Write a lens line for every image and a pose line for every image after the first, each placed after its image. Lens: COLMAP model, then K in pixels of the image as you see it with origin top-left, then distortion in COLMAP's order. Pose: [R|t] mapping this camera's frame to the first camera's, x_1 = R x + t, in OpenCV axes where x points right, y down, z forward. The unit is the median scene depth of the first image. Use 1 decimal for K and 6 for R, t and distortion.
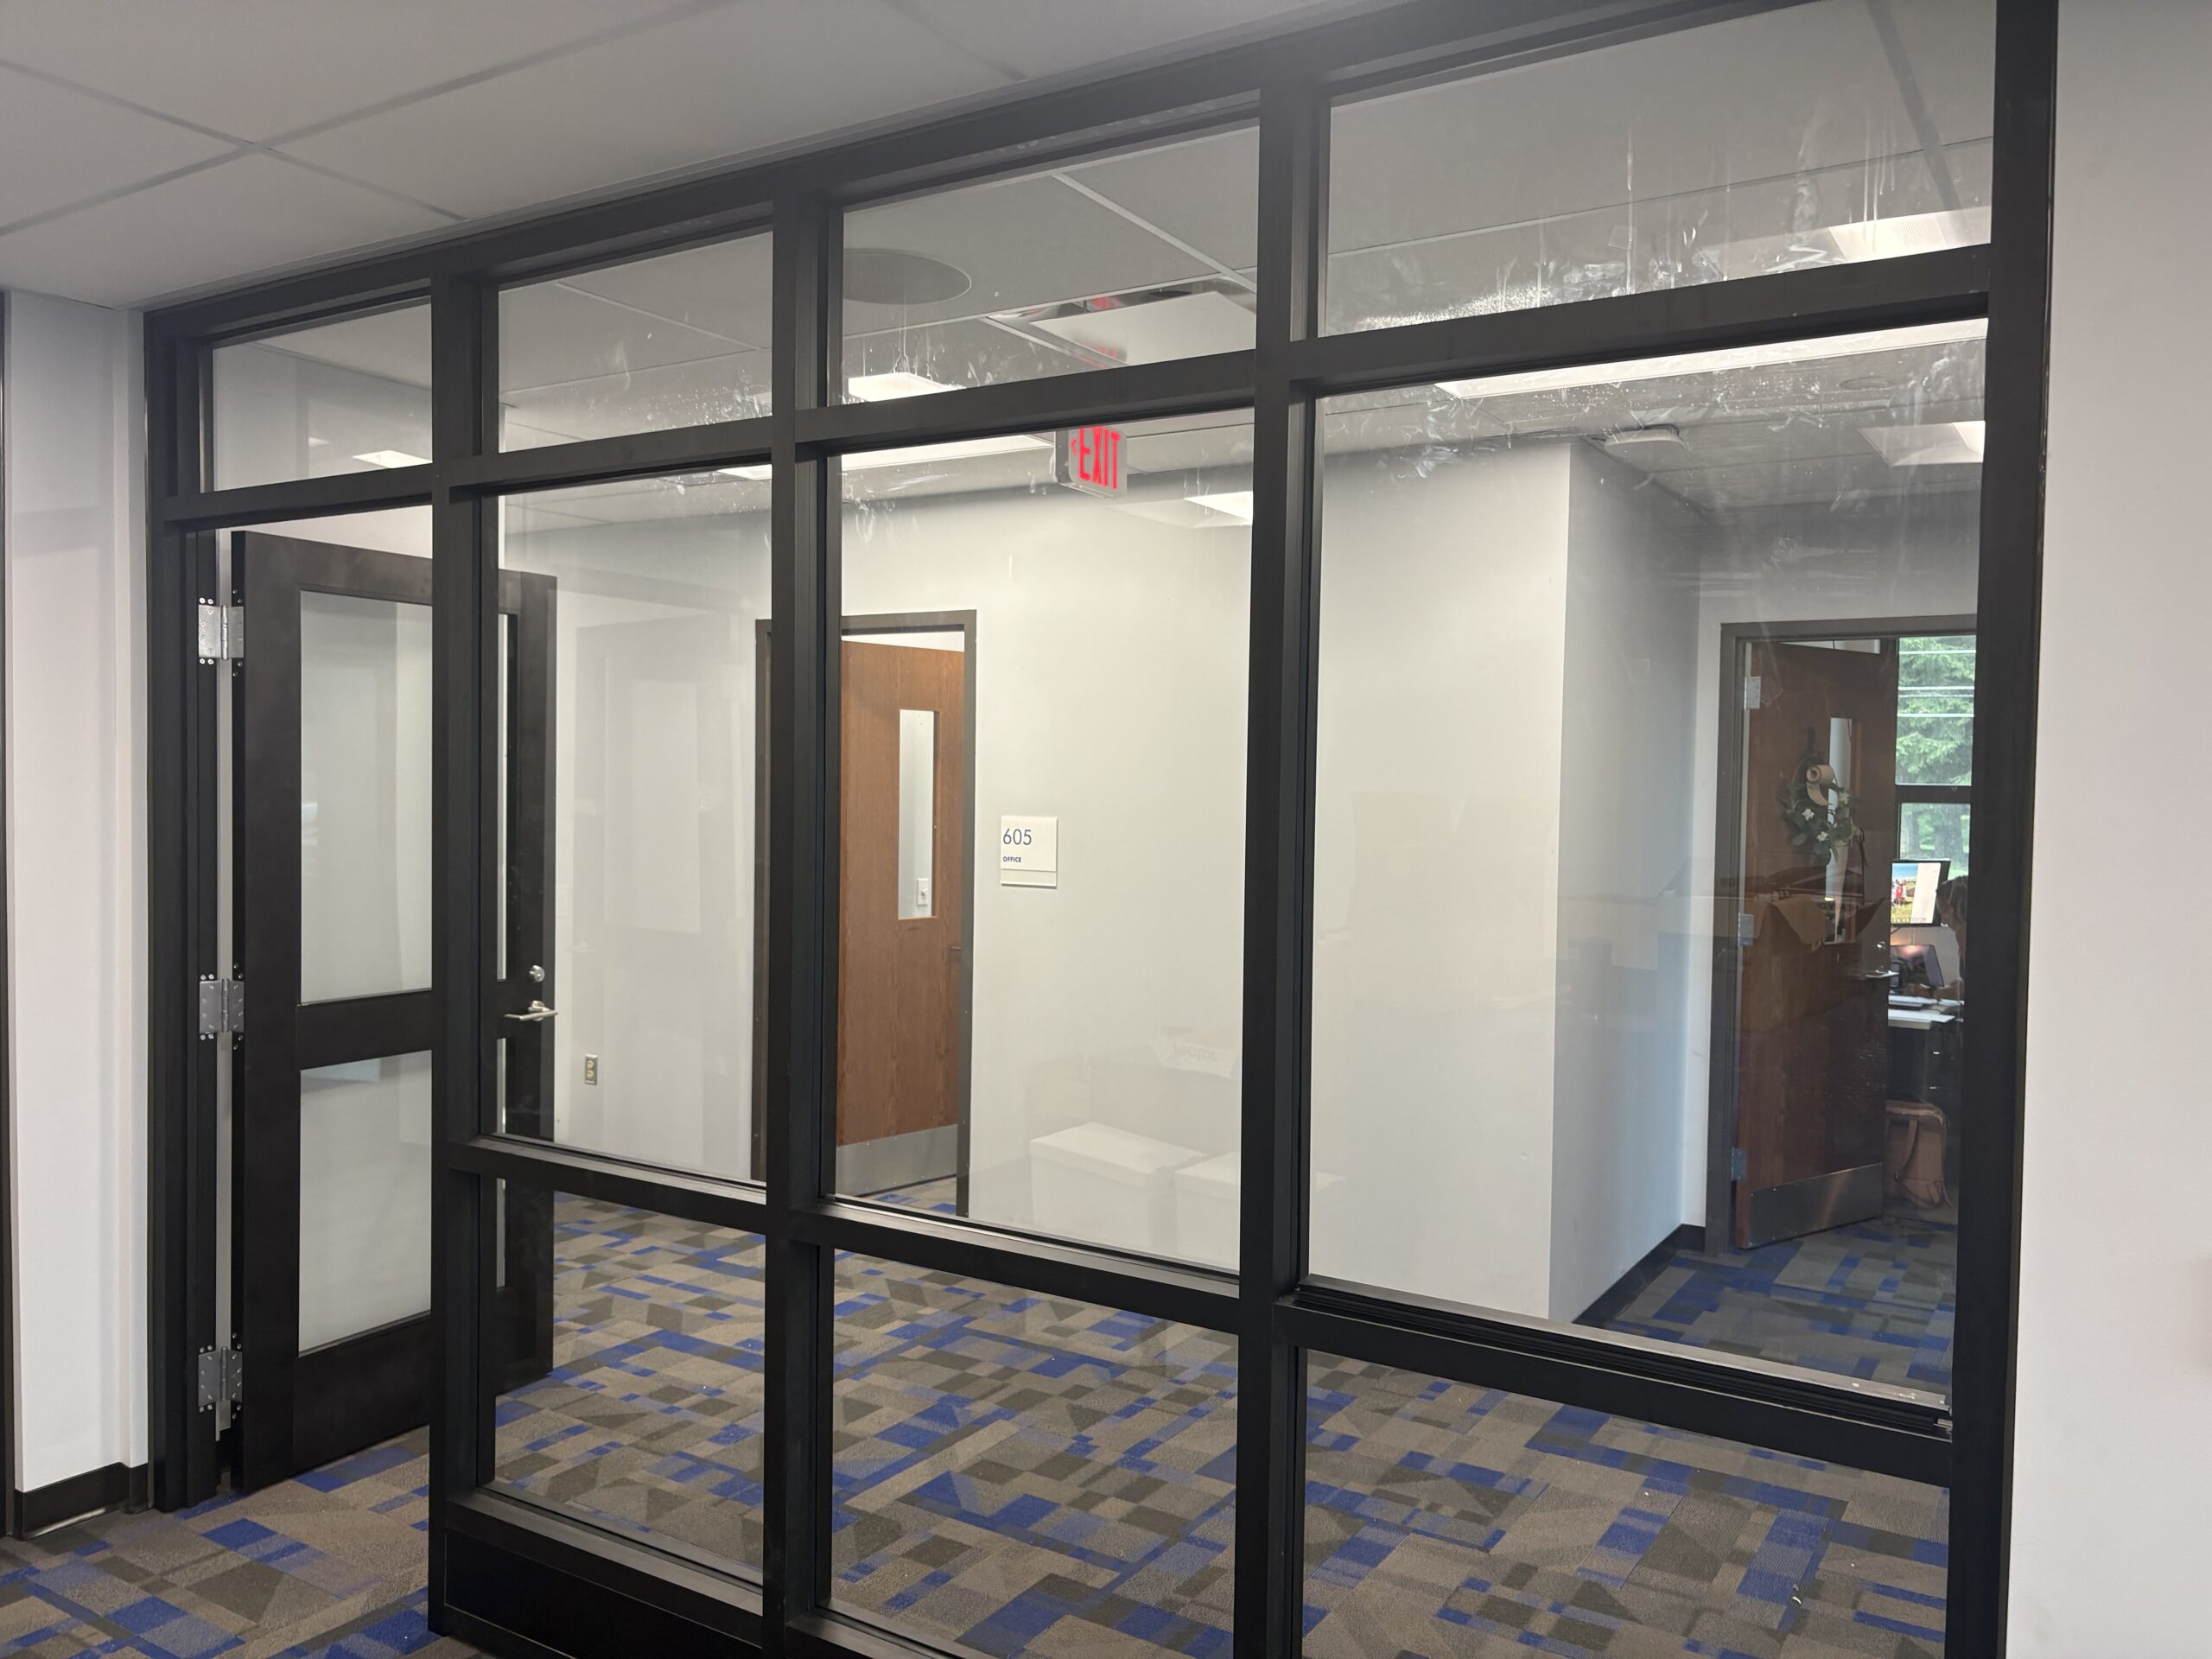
lens RADIAL K [[1683.3, 0, 1106.0], [0, 1683.3, 829.5], [0, 0, 1]] dist [0.002063, 0.000430]
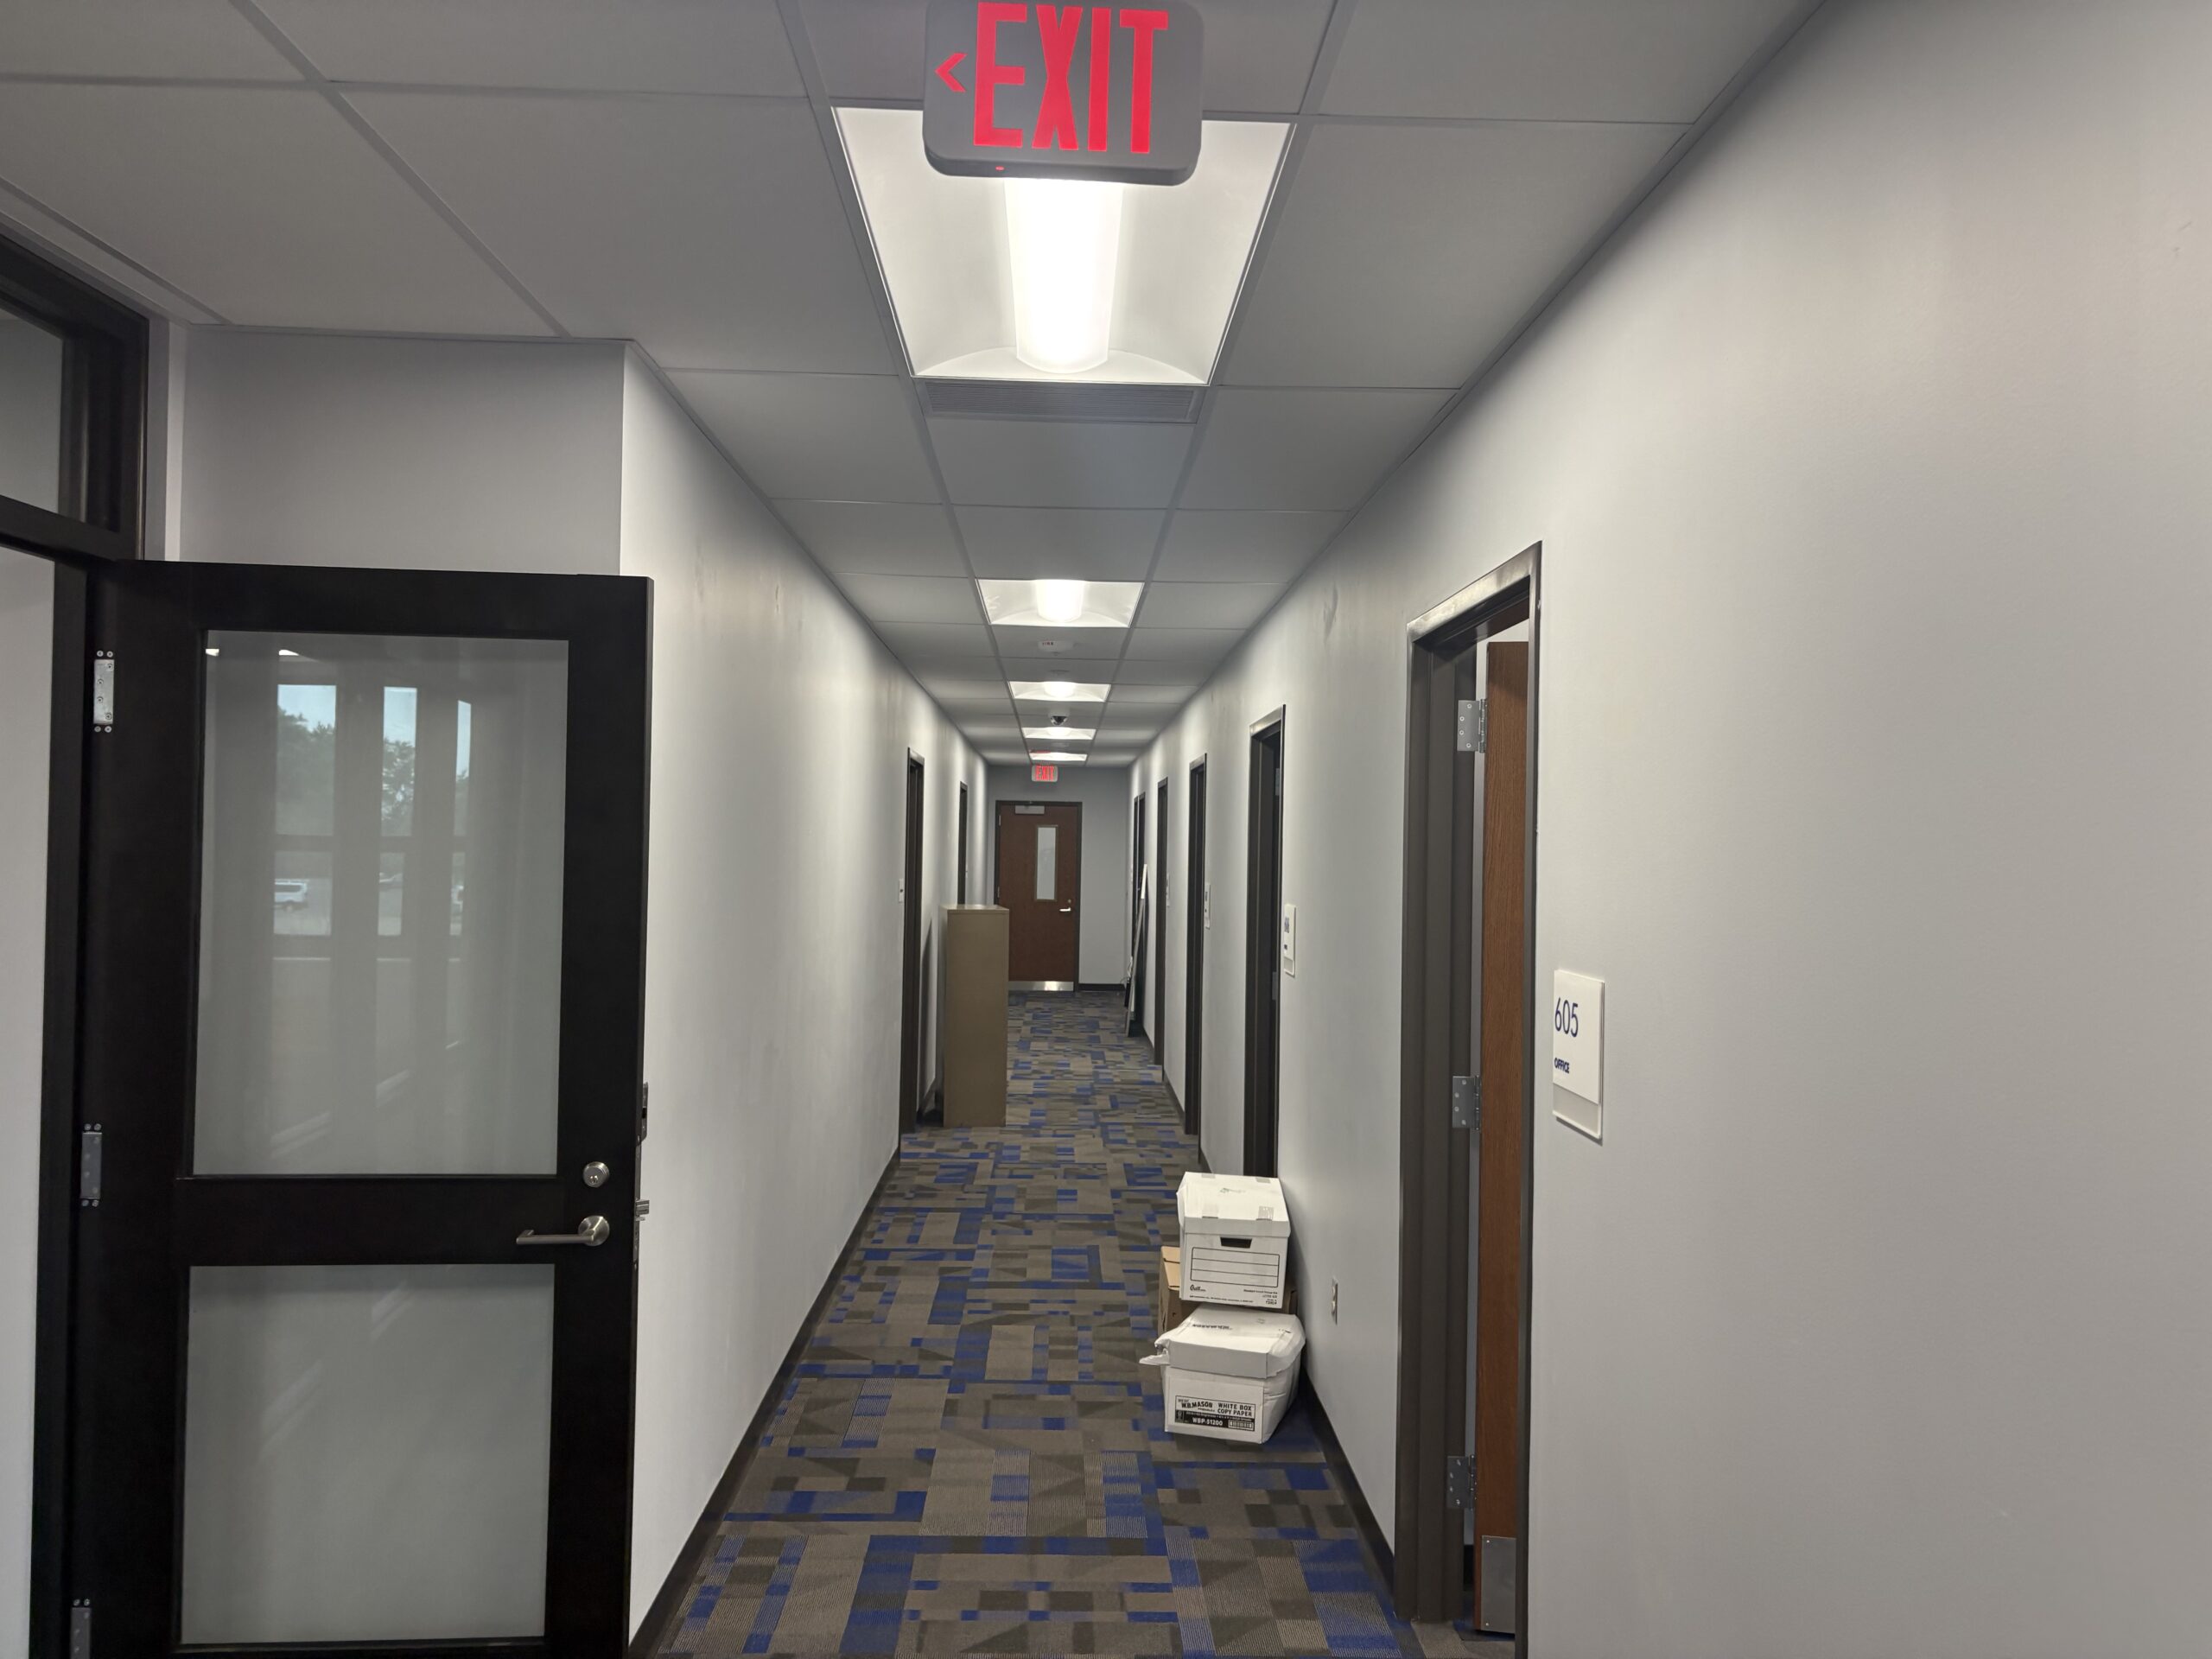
lens RADIAL K [[1683.3, 0, 1106.0], [0, 1683.3, 829.5], [0, 0, 1]] dist [0.002063, 0.000430]
pose [[0.556345, -0.014029, -0.830833, 0.264262], [-0.031493, 0.998783, -0.037954, -0.025025], [0.830354, 0.047281, 0.555227, 0.643624]]
